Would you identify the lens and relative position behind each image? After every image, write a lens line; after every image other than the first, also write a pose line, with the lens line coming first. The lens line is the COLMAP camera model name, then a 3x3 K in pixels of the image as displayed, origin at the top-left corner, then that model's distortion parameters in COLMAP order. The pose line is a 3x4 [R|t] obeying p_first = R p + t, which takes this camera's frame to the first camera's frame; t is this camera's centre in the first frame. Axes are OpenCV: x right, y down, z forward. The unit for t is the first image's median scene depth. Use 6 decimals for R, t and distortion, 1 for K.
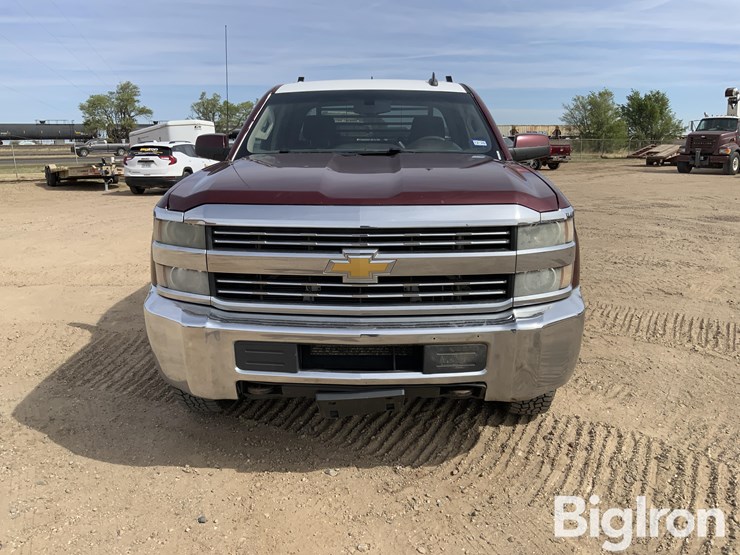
lens RADIAL K [[601.3, 0, 367.8], [0, 601.3, 271.5], [0, 0, 1]] dist [0.078925, -0.133104]
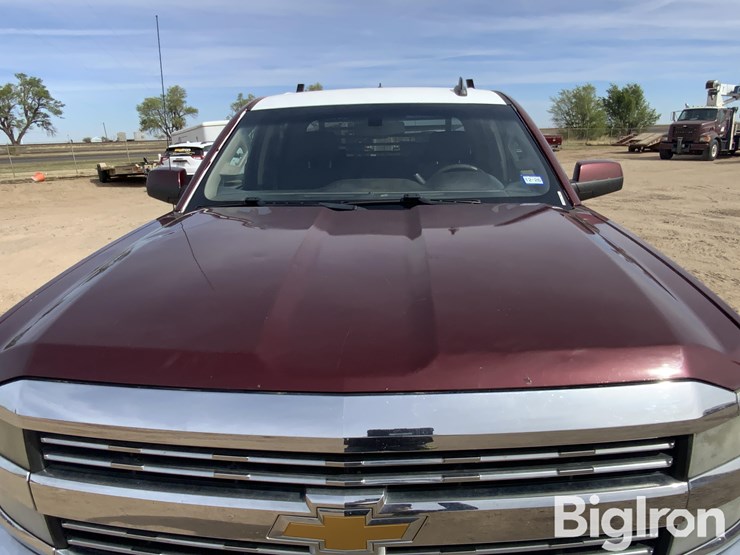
lens RADIAL K [[497.0, 0, 371.4], [0, 497.0, 273.6], [0, 0, 1]] dist [0.051014, -0.054694]
pose [[0.999617, -0.011266, -0.025272, 0.012960], [0.012853, 0.997896, 0.063548, -0.161541], [0.024503, -0.063849, 0.997659, 0.461390]]
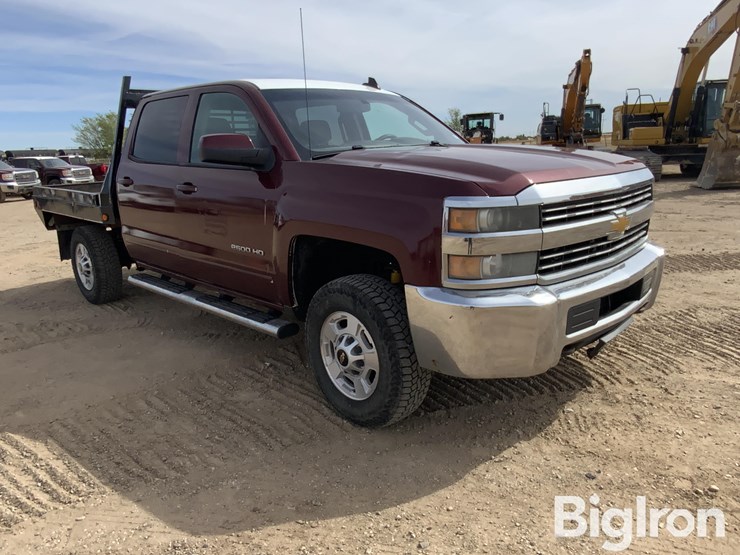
lens RADIAL K [[561.6, 0, 367.7], [0, 561.6, 278.2], [0, 0, 1]] dist [0.065109, -0.092871]
pose [[0.693887, -0.189692, 0.694649, -0.871624], [0.195492, 0.978073, 0.071810, -0.060521], [-0.693039, 0.085970, 0.715756, 0.389679]]
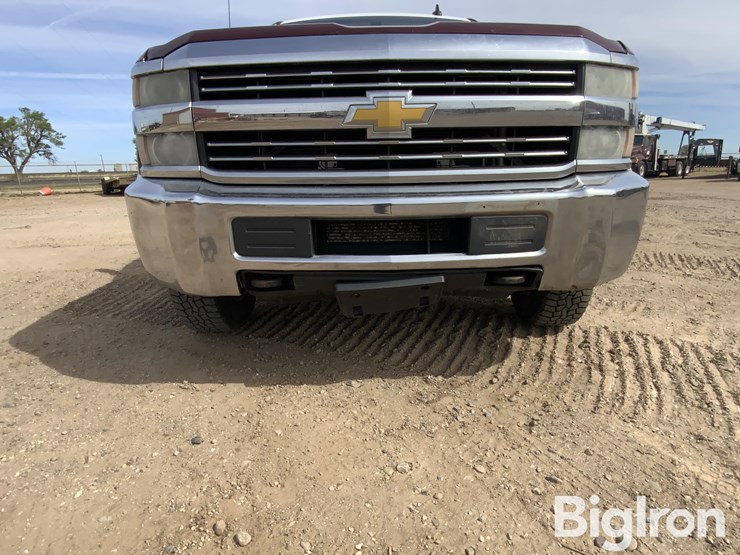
lens RADIAL K [[450.0, 0, 370.0], [0, 450.0, 277.5], [0, 0, 1]] dist [0.050311, -0.047400]
pose [[0.999450, -0.020333, 0.026190, -0.041881], [0.019732, 0.999540, 0.023025, 0.137582], [-0.026646, -0.022495, 0.999392, 0.298621]]
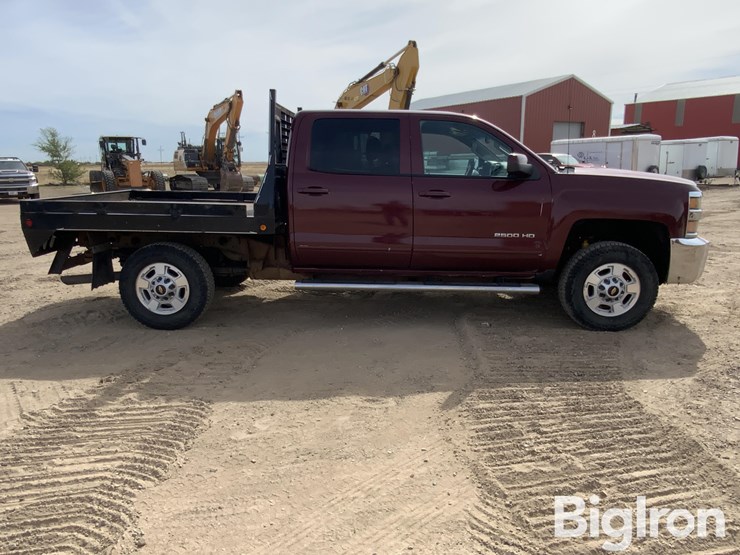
lens RADIAL K [[549.6, 0, 370.0], [0, 549.6, 277.5], [0, 0, 1]] dist [0.005026, -0.006693]
pose [[-0.018417, -0.197619, 0.980106, -1.636798], [0.215687, 0.956406, 0.196893, -0.316264], [-0.976289, 0.215022, 0.025010, 1.545439]]
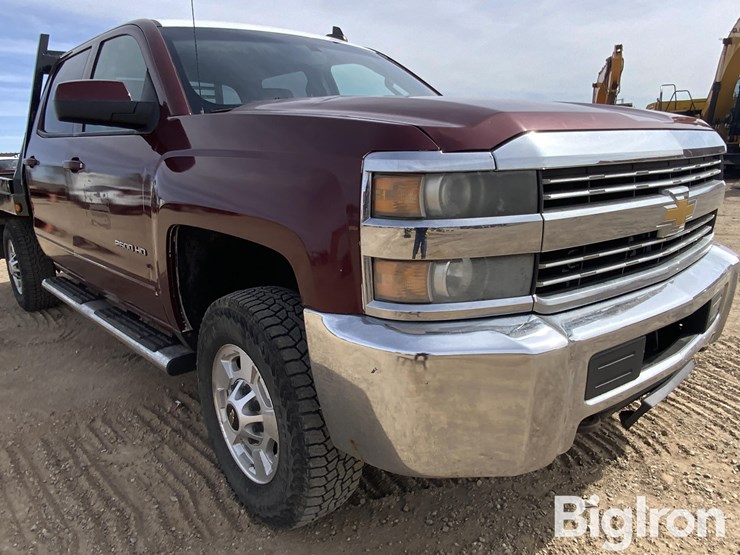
lens RADIAL K [[549.6, 0, 370.0], [0, 549.6, 277.5], [0, 0, 1]] dist [0.005026, -0.006693]
pose [[0.730604, -0.175967, 0.659738, -0.552099], [0.184348, 0.981175, 0.057551, -0.026890], [-0.657445, 0.079574, 0.749289, 0.541574]]
